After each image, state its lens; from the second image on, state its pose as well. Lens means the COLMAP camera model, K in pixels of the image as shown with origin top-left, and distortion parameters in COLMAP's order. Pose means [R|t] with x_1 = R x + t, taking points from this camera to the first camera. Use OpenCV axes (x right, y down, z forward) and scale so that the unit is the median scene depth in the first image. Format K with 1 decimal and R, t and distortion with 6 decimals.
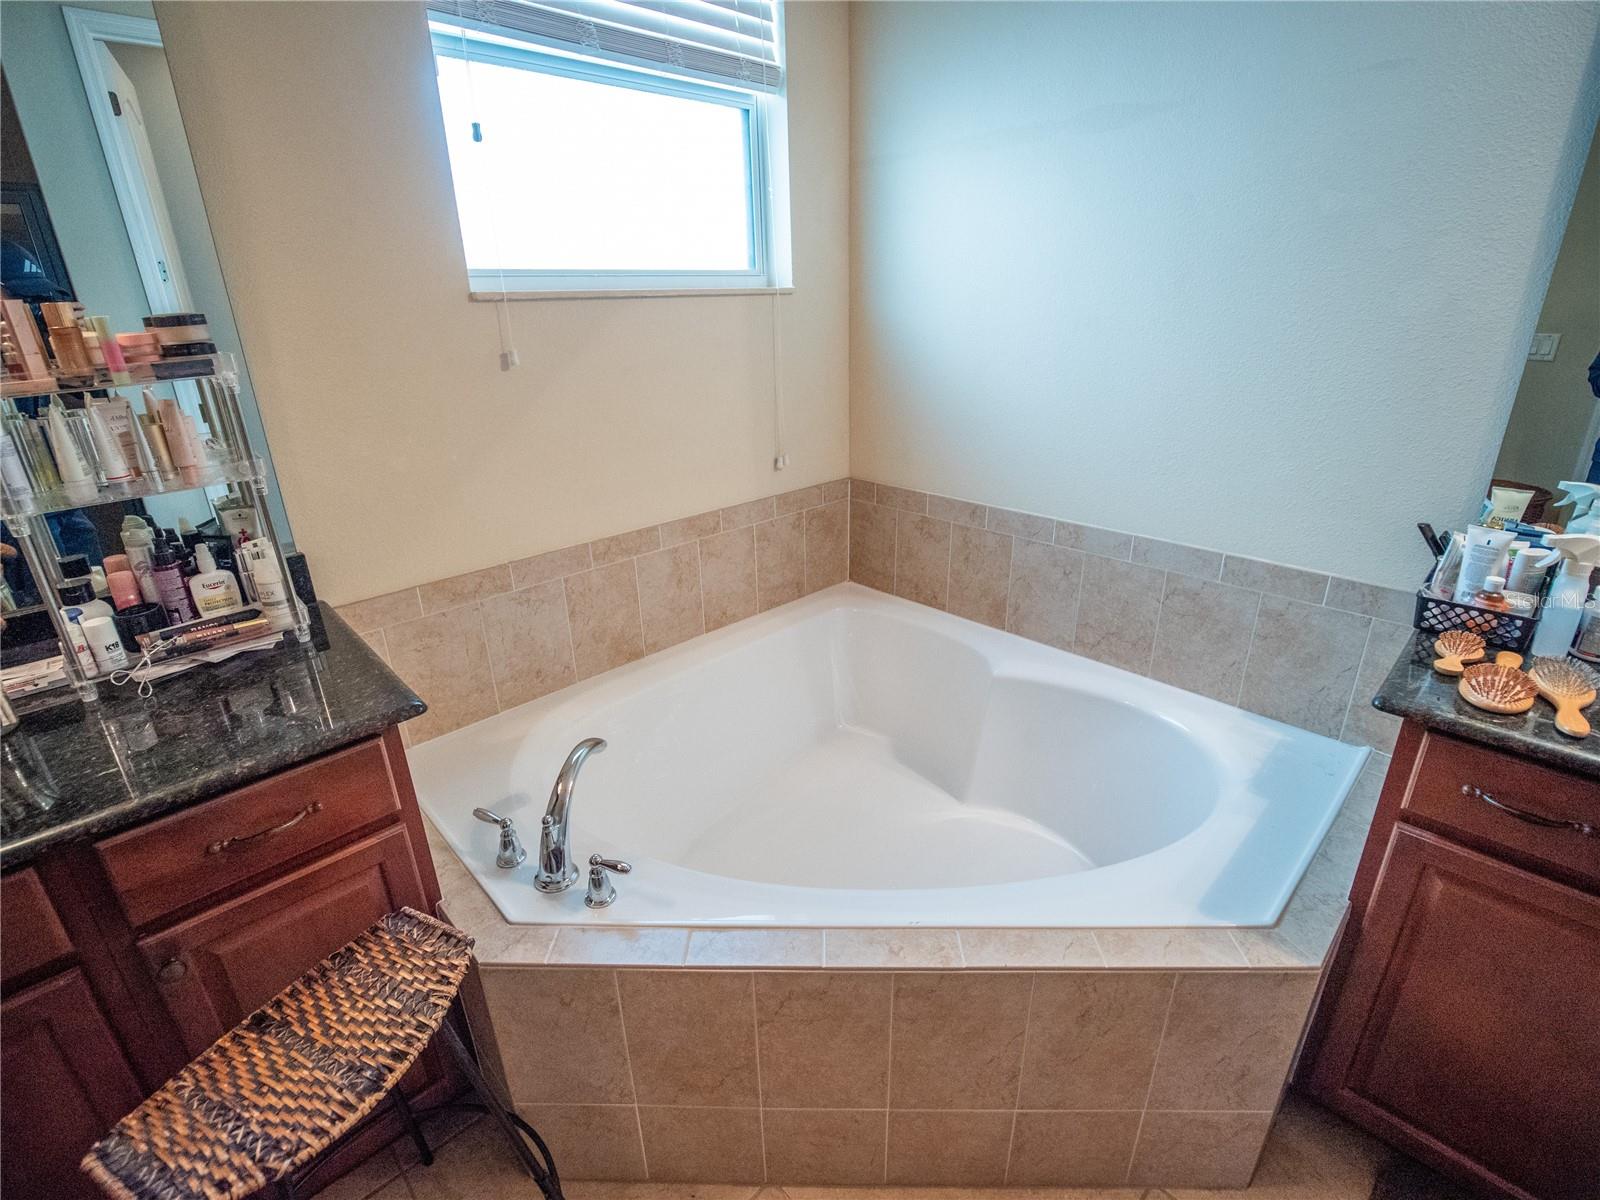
lens RADIAL K [[726.4, 0, 793.5], [0, 726.4, 579.5], [0, 0, 1]] dist [-0.018984, -0.000600]
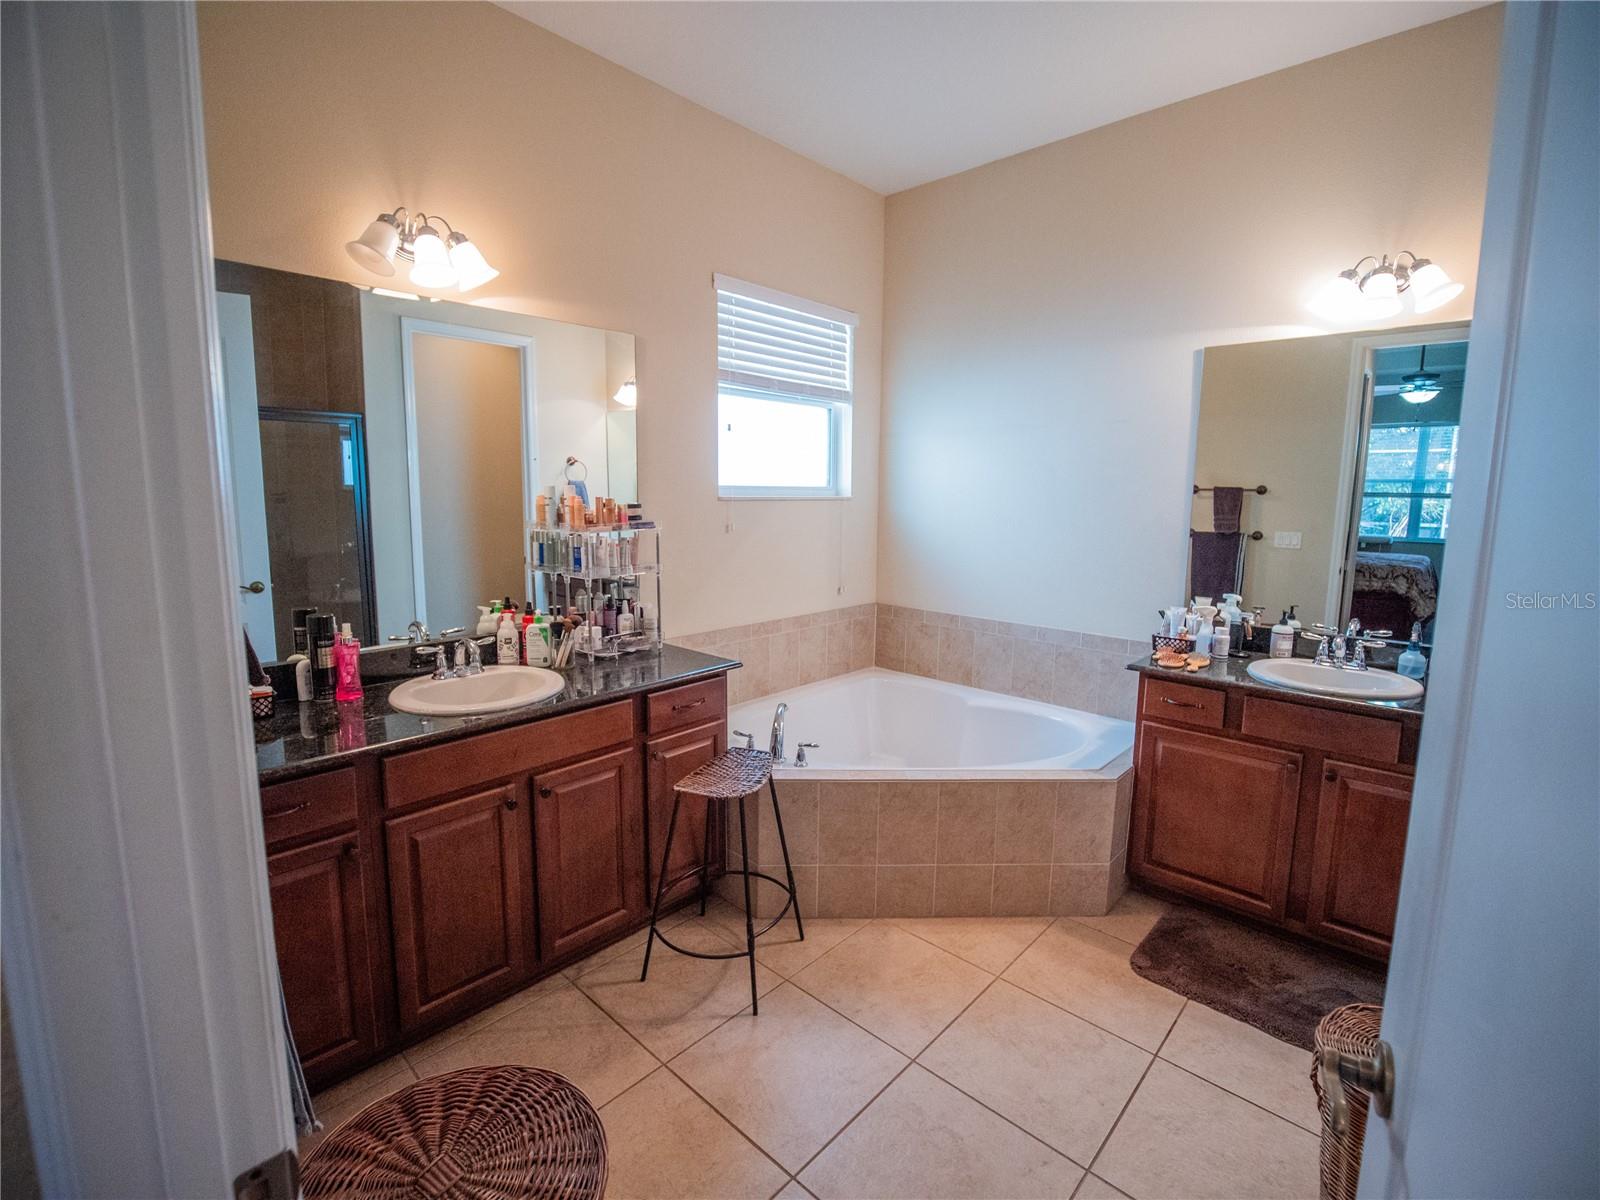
lens RADIAL K [[717.8, 0, 783.8], [0, 717.8, 595.5], [0, 0, 1]] dist [-0.035995, -0.000110]
pose [[0.998206, 0.024564, 0.054606, -0.289184], [-0.011871, 0.975063, -0.221610, 0.271831], [-0.058688, 0.220564, 0.973605, -0.775089]]
